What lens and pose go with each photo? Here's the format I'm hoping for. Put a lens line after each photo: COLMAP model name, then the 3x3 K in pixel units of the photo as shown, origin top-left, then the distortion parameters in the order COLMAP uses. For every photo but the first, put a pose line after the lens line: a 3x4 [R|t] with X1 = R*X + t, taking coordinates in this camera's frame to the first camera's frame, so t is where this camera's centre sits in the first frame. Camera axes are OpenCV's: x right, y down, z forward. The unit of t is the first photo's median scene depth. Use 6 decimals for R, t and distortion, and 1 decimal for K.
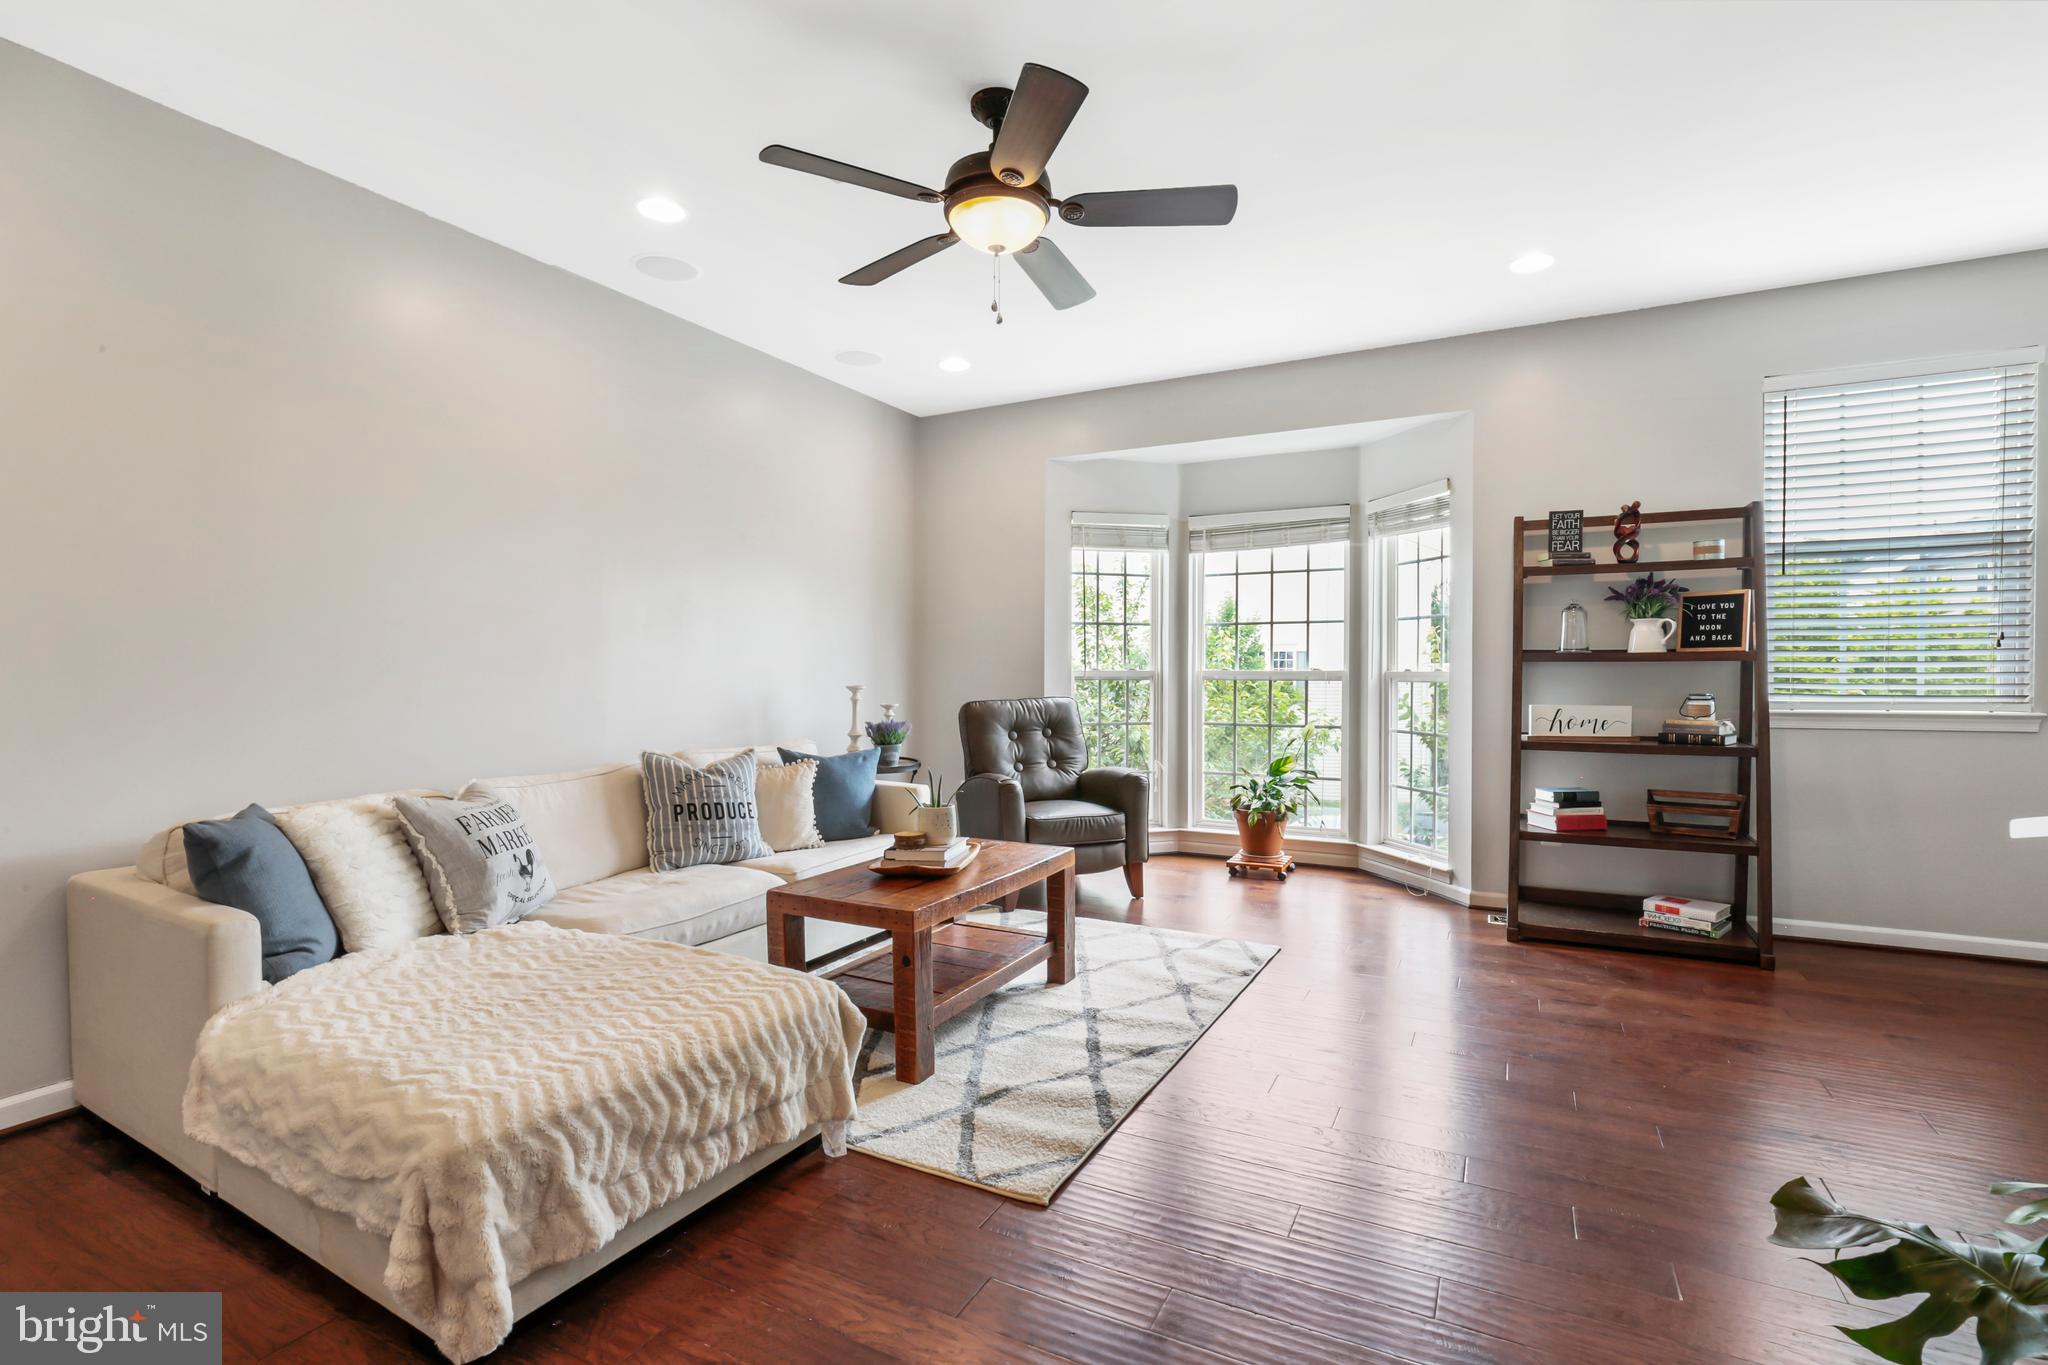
lens RADIAL K [[956.6, 0, 1036.6], [0, 956.6, 689.6], [0, 0, 1]] dist [0.027720, -0.000102]
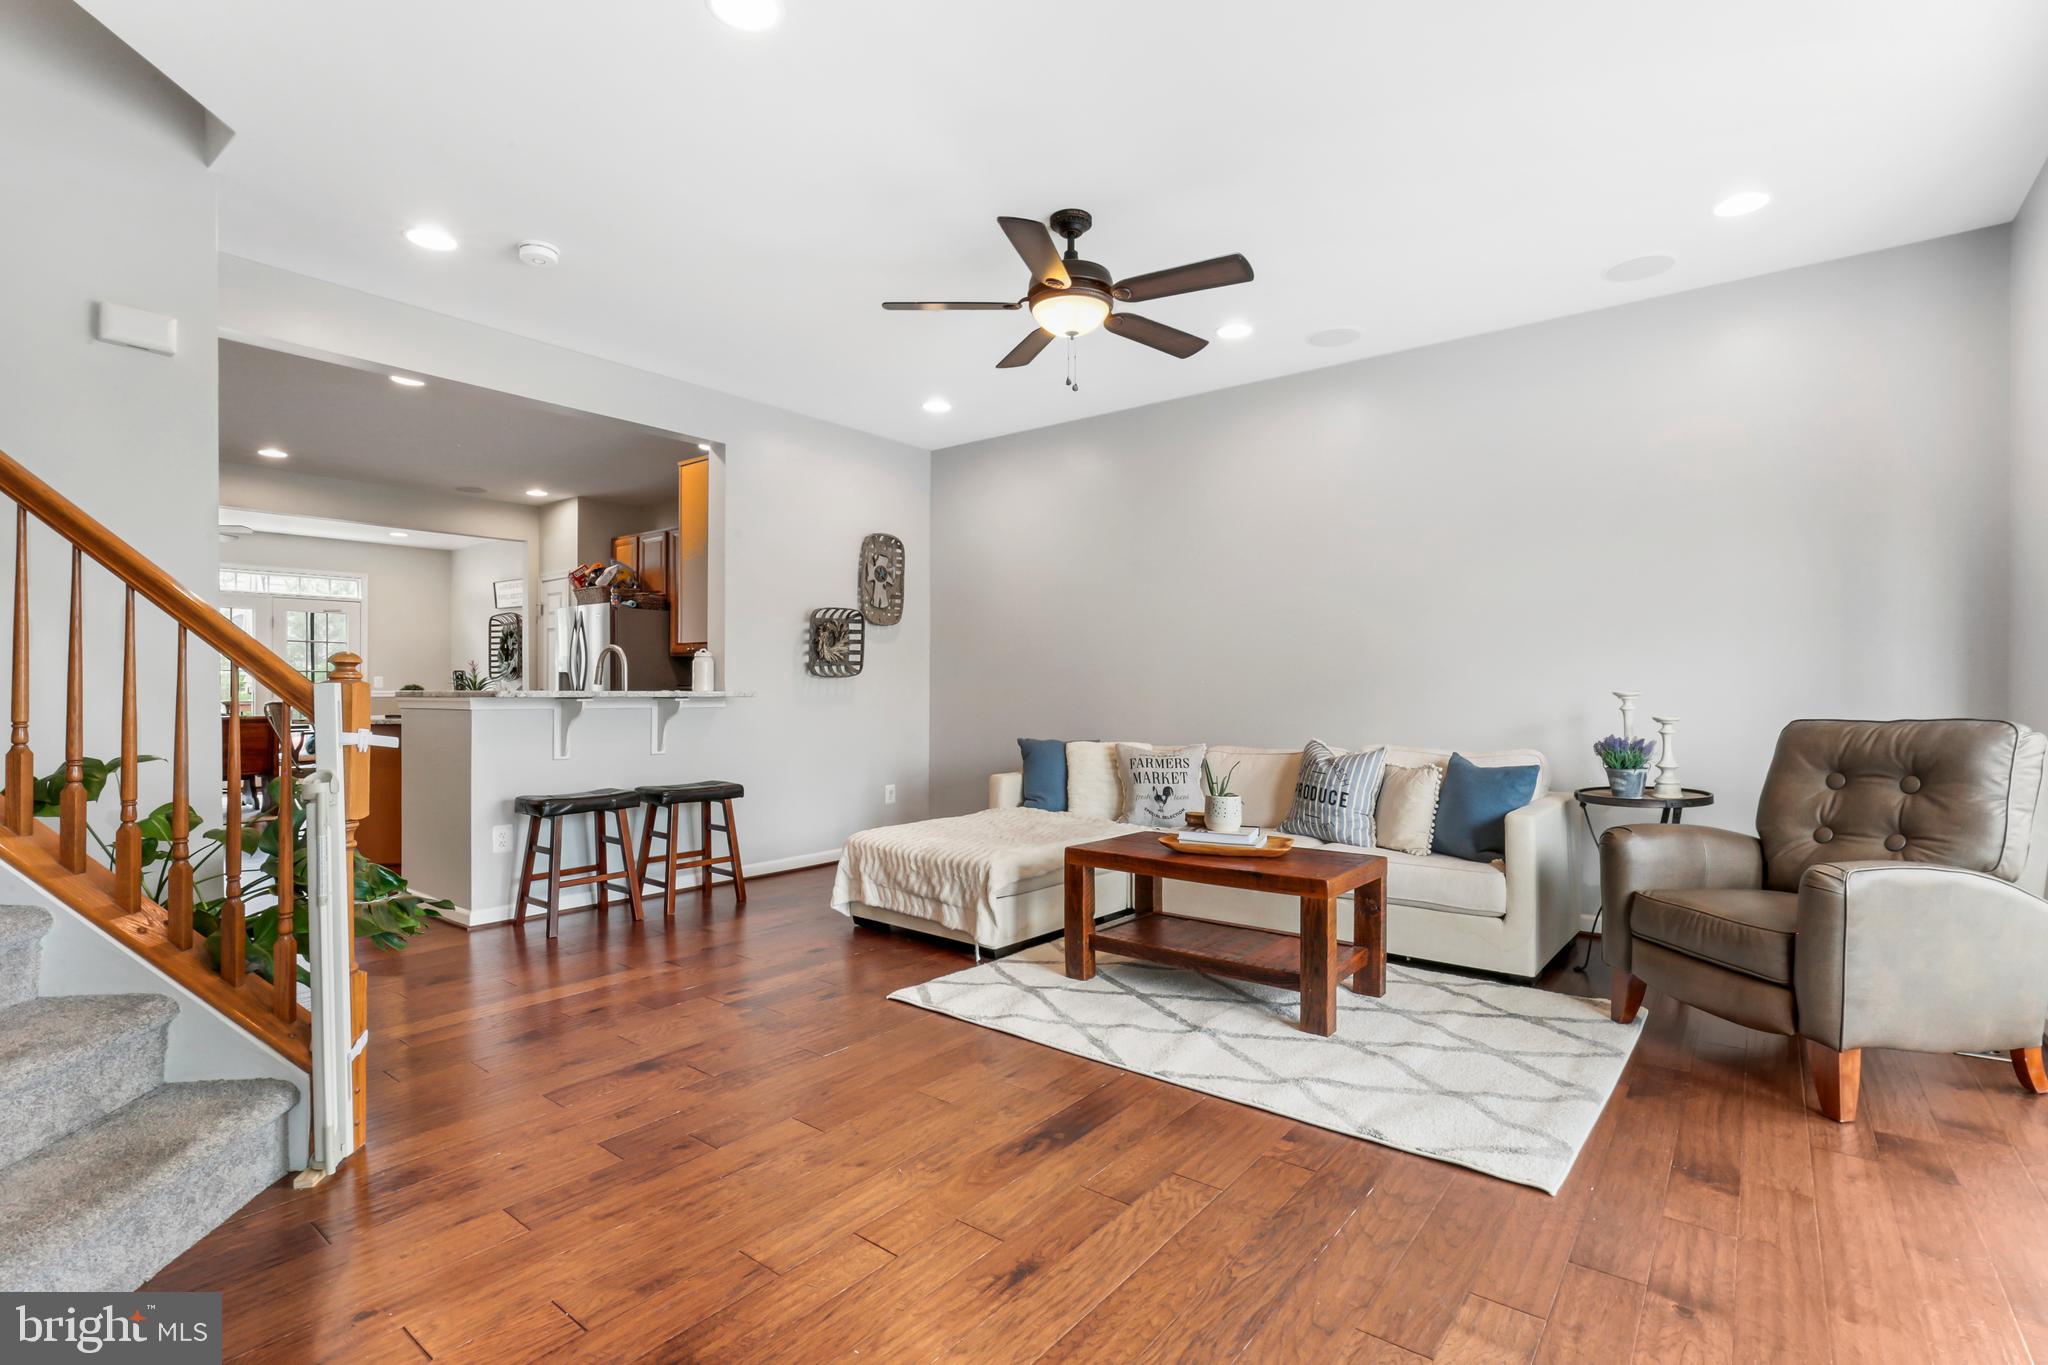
lens RADIAL K [[956.6, 0, 1019.2], [0, 956.6, 681.4], [0, 0, 1]] dist [0.027720, -0.000102]
pose [[-0.211799, -0.014281, -0.977209, 1.126927], [-0.021977, 0.999710, -0.009846, 0.011661], [0.977066, 0.019391, -0.212052, 1.132929]]
